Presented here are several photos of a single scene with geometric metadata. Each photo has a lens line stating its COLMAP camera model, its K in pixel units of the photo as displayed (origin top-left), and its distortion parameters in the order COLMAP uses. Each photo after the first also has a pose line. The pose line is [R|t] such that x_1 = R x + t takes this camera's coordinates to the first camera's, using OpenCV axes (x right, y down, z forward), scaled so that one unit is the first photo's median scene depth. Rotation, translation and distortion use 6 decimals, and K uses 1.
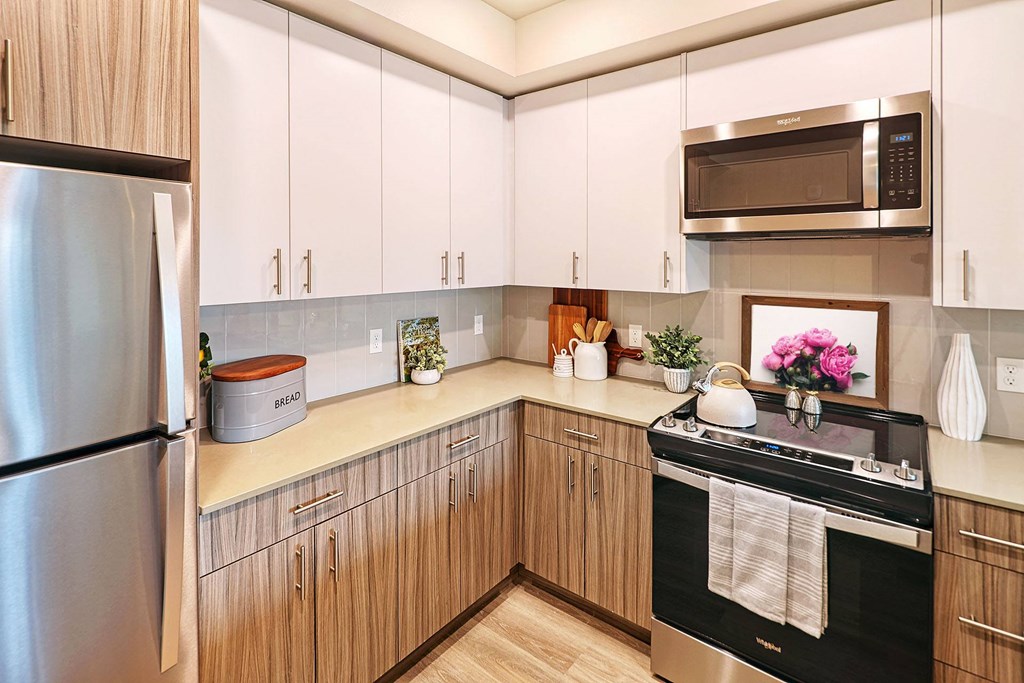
lens RADIAL K [[487.8, 0, 511.3], [0, 487.8, 255.6], [0, 0, 1]] dist [0.000236, -0.000548]
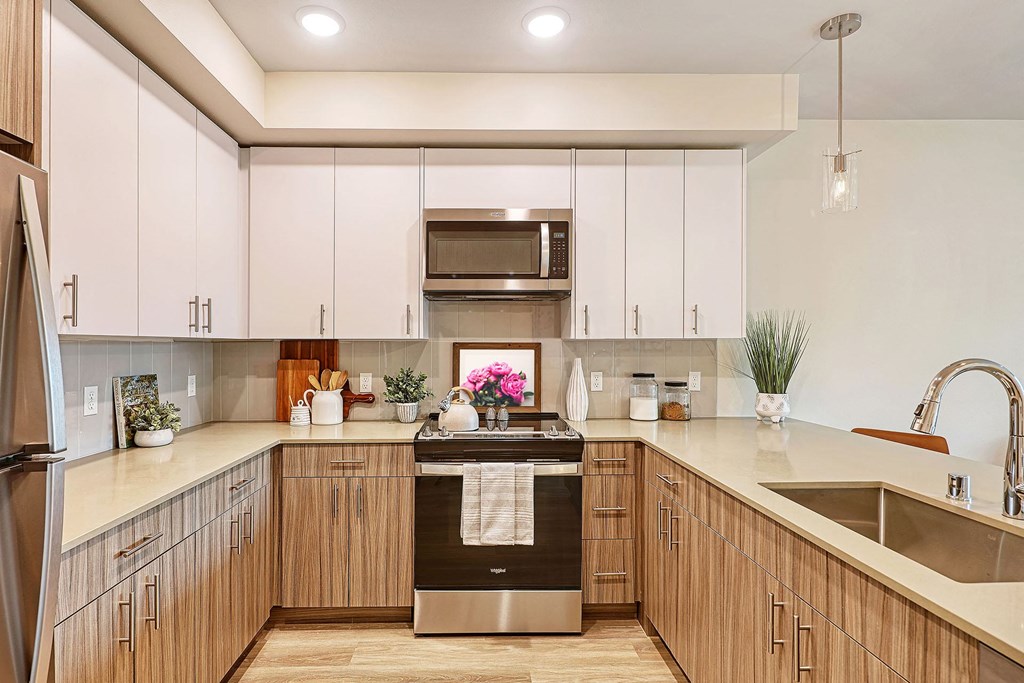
lens RADIAL K [[504.4, 0, 479.9], [0, 504.4, 341.6], [0, 0, 1]] dist [0.001255, -0.000017]
pose [[0.772415, 0.000583, 0.635118, -0.370031], [0.000393, 0.999999, -0.001396, 0.090074], [-0.635118, 0.001328, 0.772414, -0.103052]]
